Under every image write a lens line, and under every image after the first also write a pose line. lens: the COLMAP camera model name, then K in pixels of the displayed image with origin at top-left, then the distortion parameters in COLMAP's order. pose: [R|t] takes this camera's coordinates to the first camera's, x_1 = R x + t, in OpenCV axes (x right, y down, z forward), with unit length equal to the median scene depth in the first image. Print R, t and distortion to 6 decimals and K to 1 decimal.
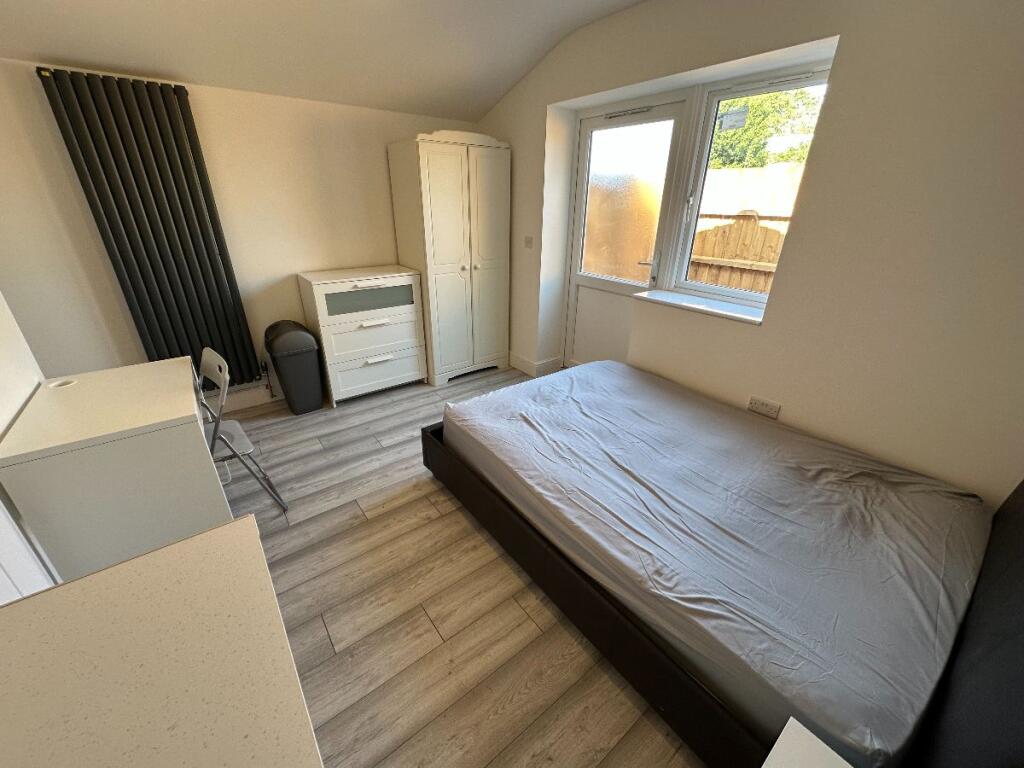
lens RADIAL K [[407.1, 0, 512.0], [0, 407.1, 384.0], [0, 0, 1]] dist [-0.005547, -0.000222]
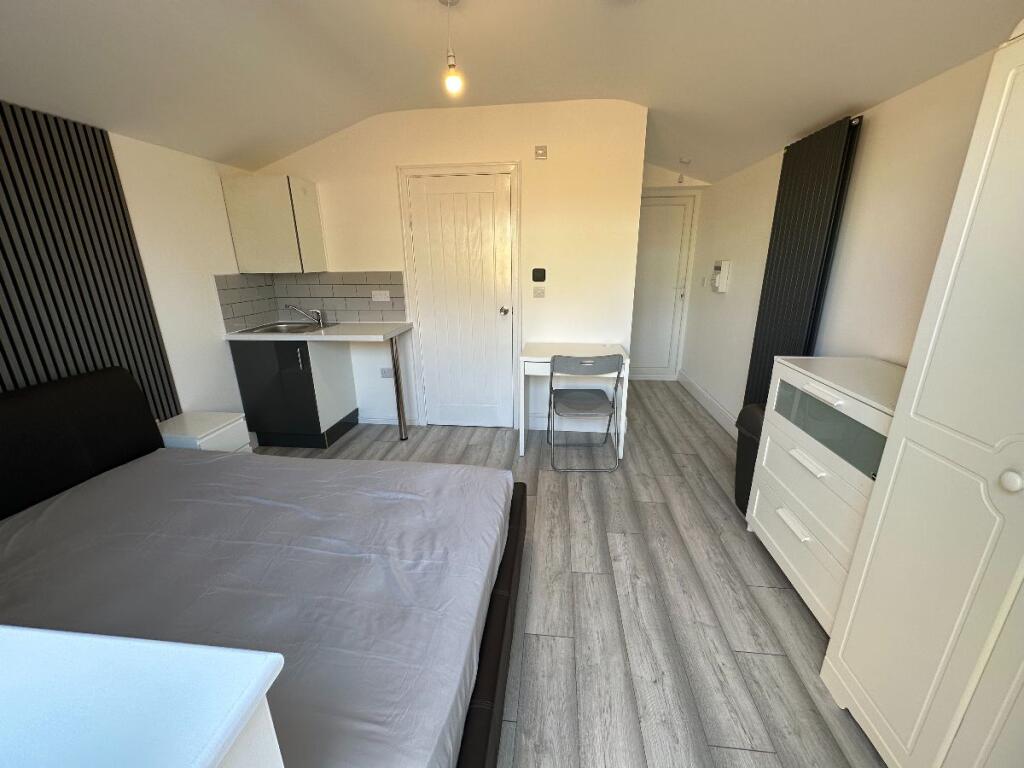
lens RADIAL K [[407.1, 0, 512.0], [0, 407.1, 384.0], [0, 0, 1]] dist [-0.005547, -0.000222]
pose [[-0.694985, 0.208840, -0.688027, 0.337268], [-0.293971, 0.790732, 0.536959, -0.488213], [0.656183, 0.575438, -0.488154, 1.149345]]
